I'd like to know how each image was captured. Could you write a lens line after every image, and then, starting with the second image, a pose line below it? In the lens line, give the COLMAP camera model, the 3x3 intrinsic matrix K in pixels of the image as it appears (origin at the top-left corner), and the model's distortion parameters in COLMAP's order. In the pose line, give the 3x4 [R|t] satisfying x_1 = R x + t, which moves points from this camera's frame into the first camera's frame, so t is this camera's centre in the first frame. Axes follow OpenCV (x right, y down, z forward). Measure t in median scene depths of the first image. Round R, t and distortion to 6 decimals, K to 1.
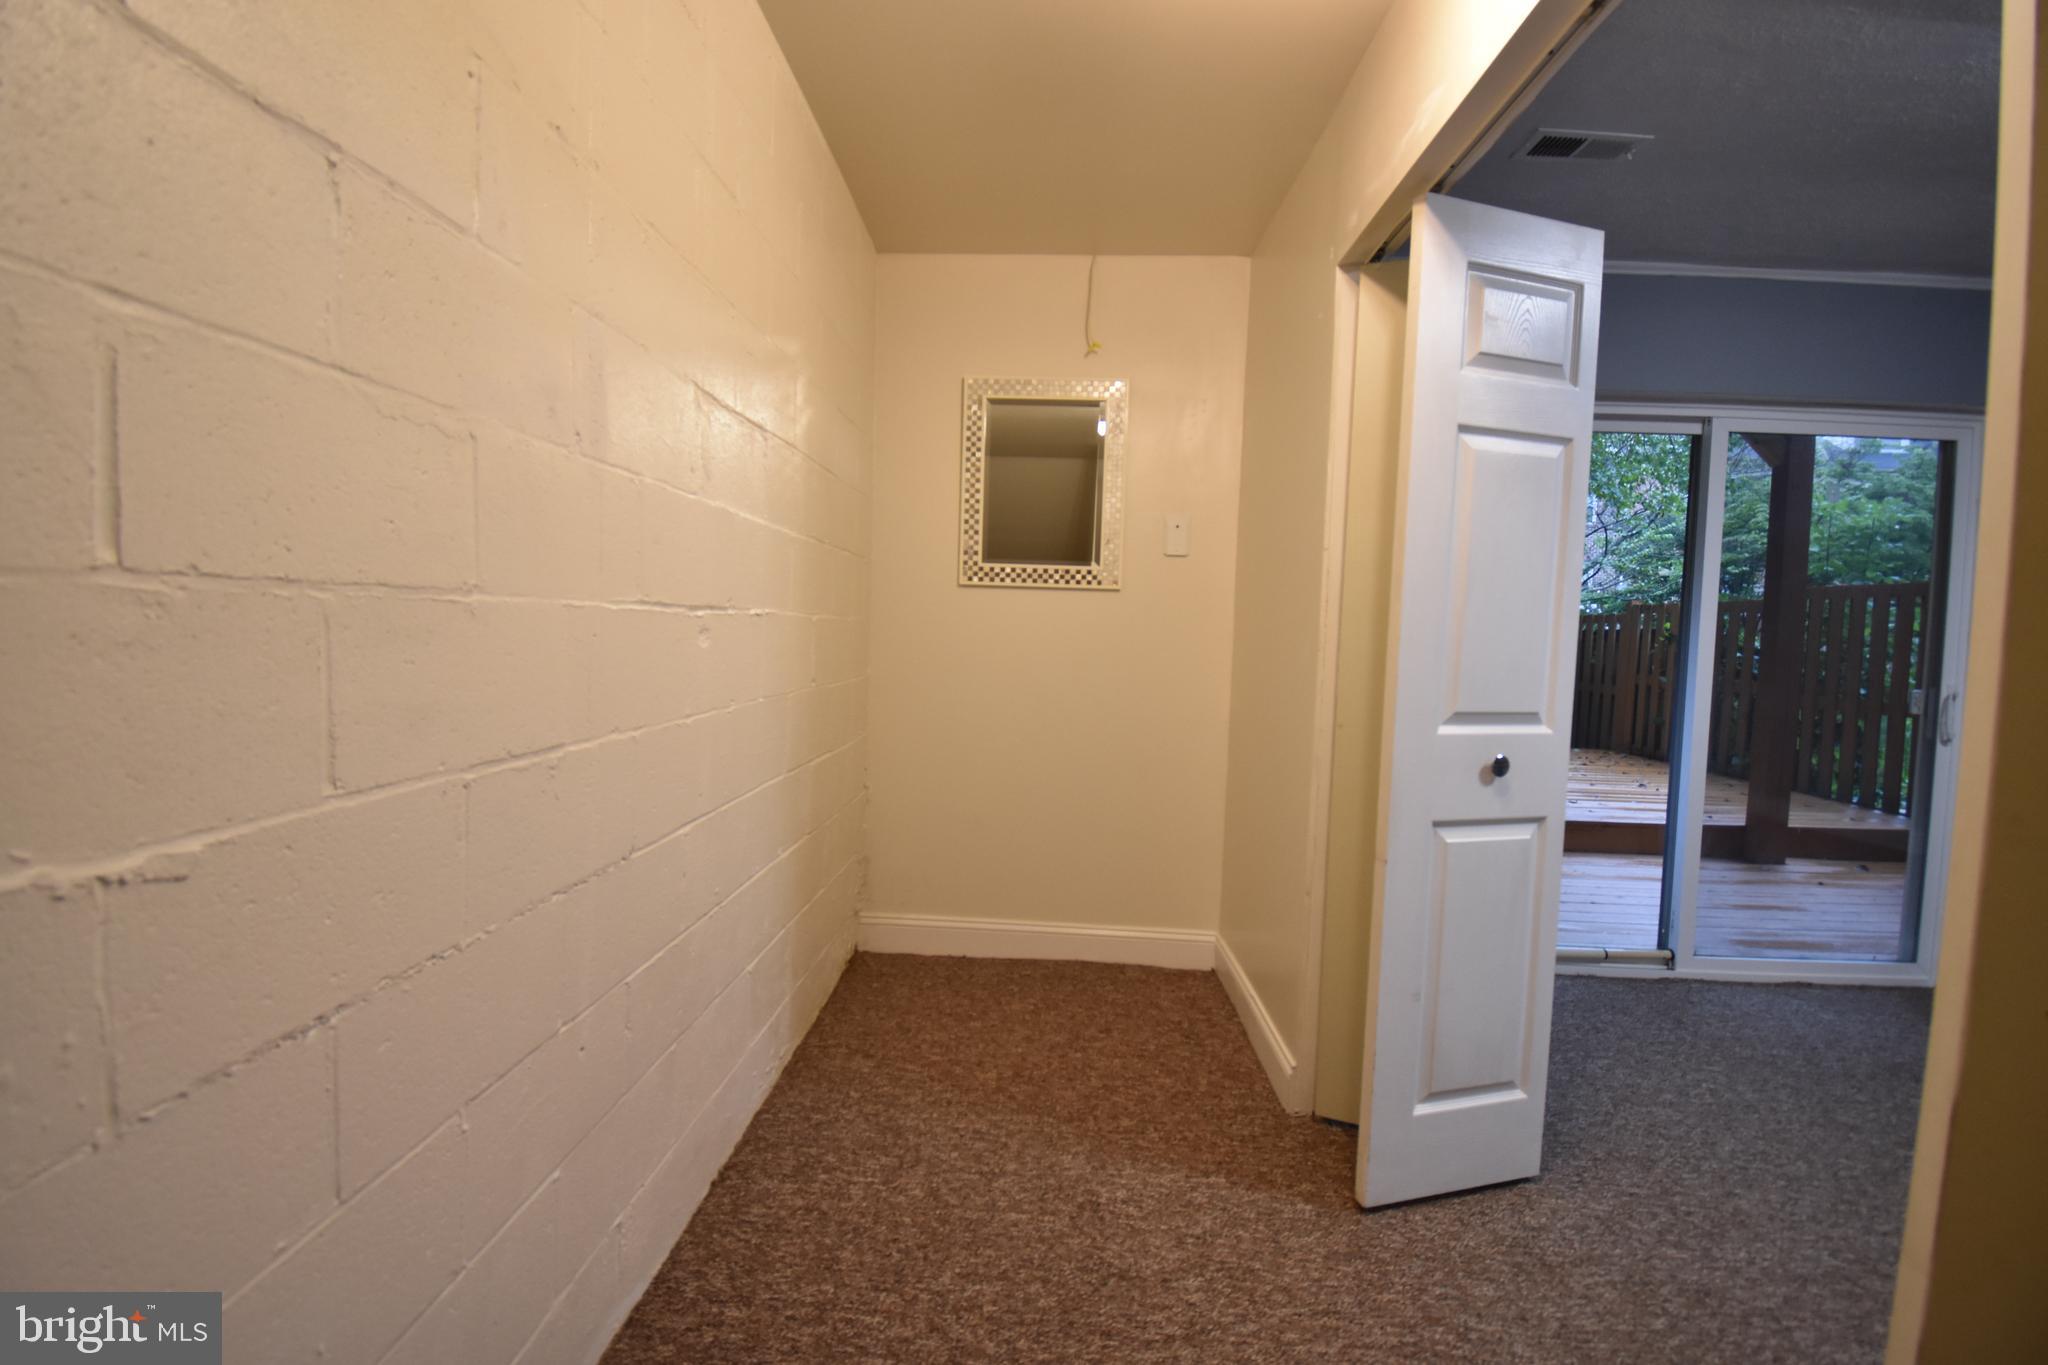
lens RADIAL K [[902.4, 0, 1022.4], [0, 902.4, 675.4], [0, 0, 1]] dist [0.023424, -0.028395]
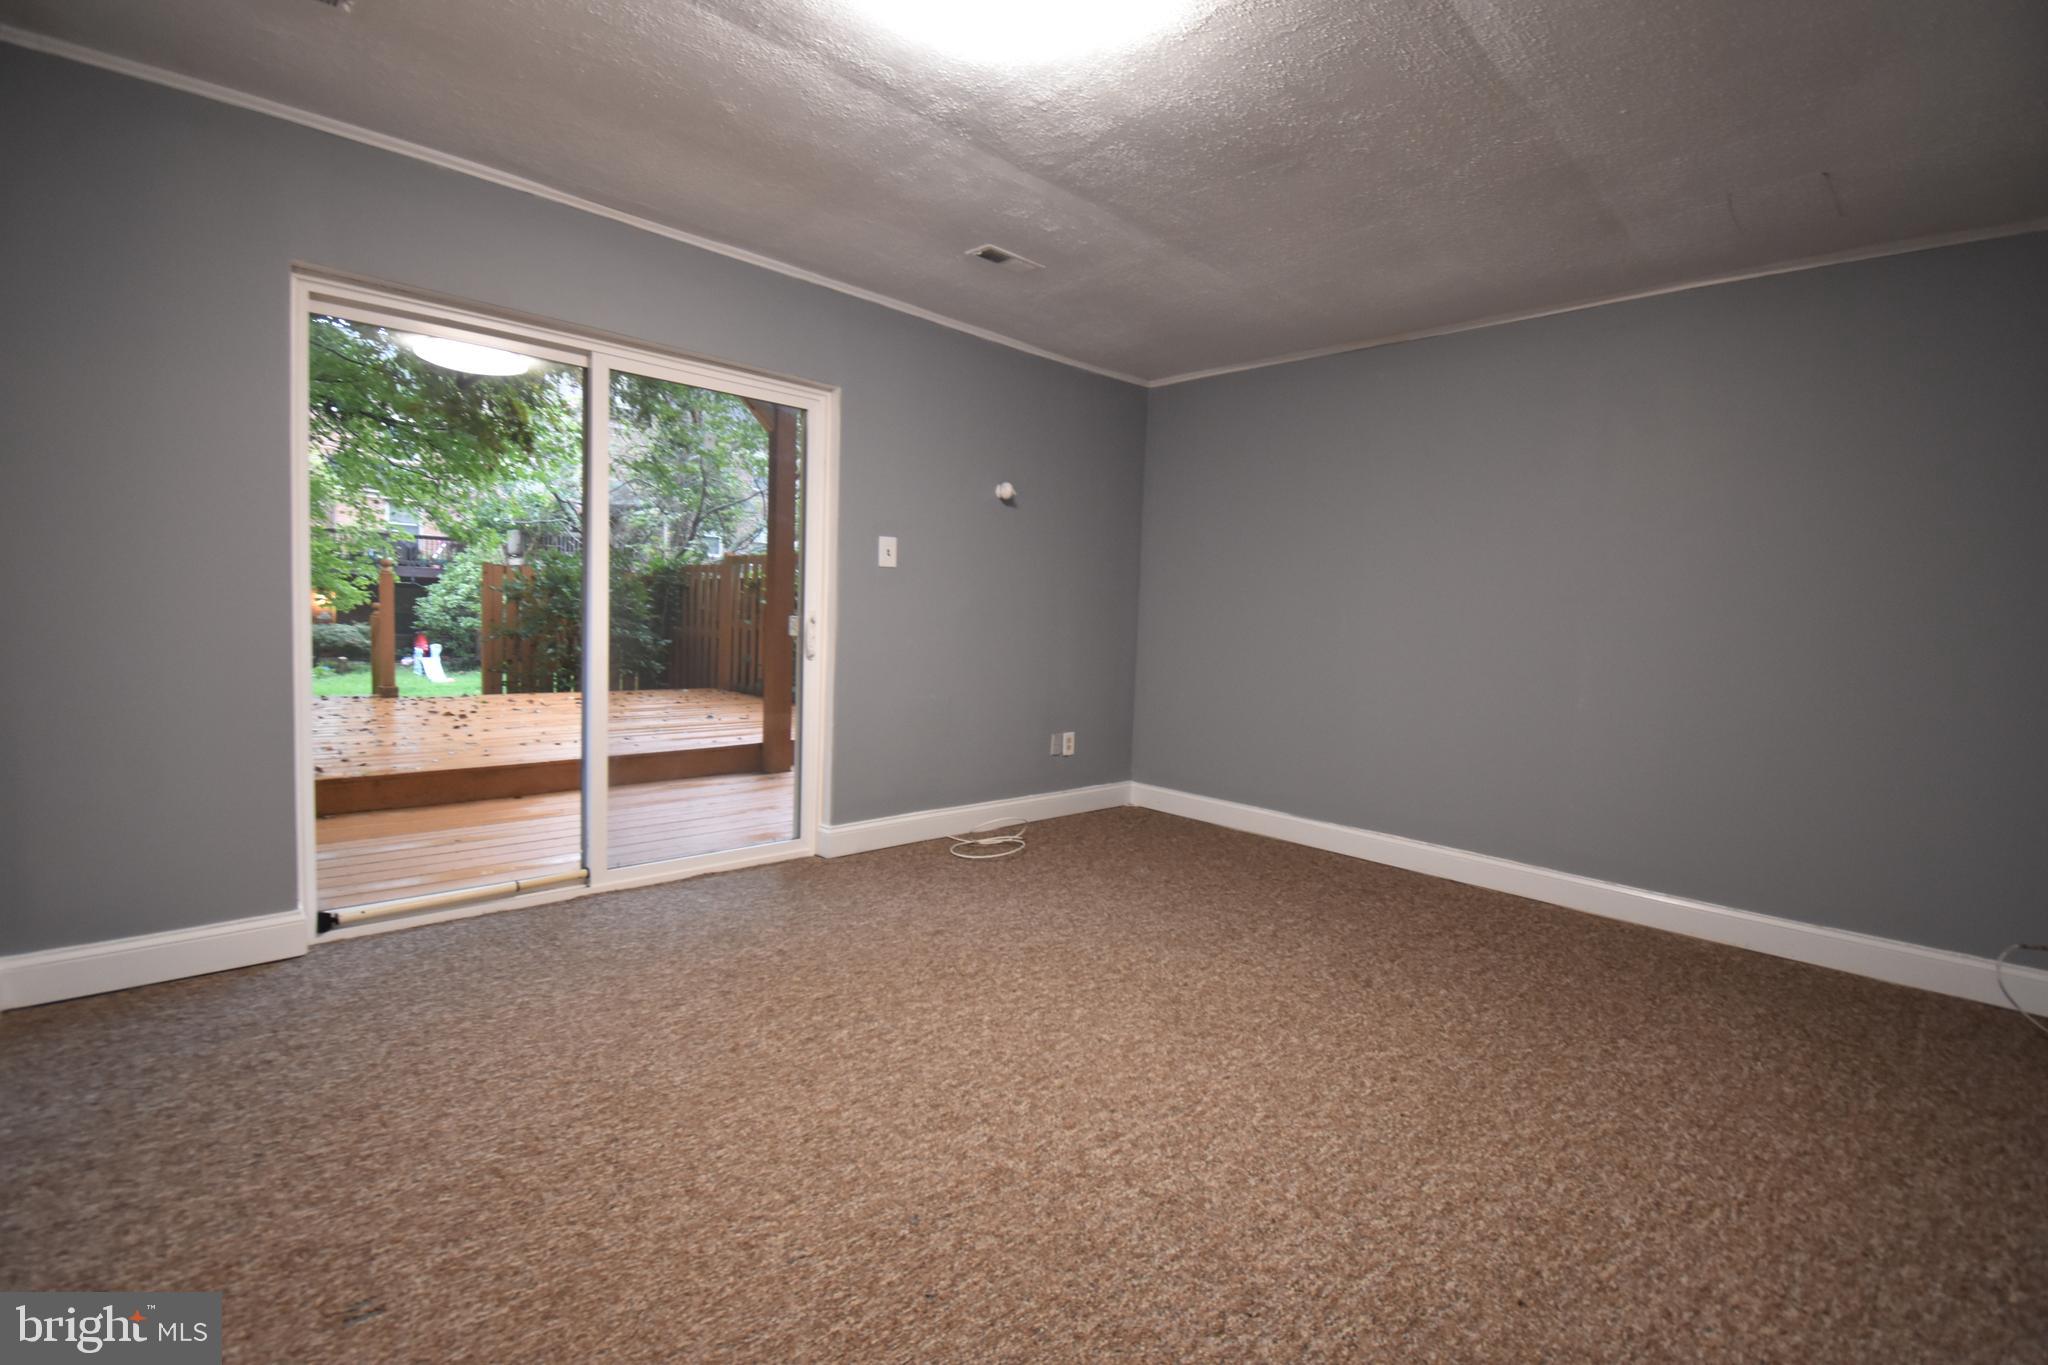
lens RADIAL K [[902.4, 0, 1022.4], [0, 902.4, 675.4], [0, 0, 1]] dist [0.023424, -0.028395]
pose [[0.696432, -0.053116, 0.715655, 0.342230], [0.019023, 0.998273, 0.055580, 0.035286], [-0.717371, -0.025094, 0.696239, -0.077470]]
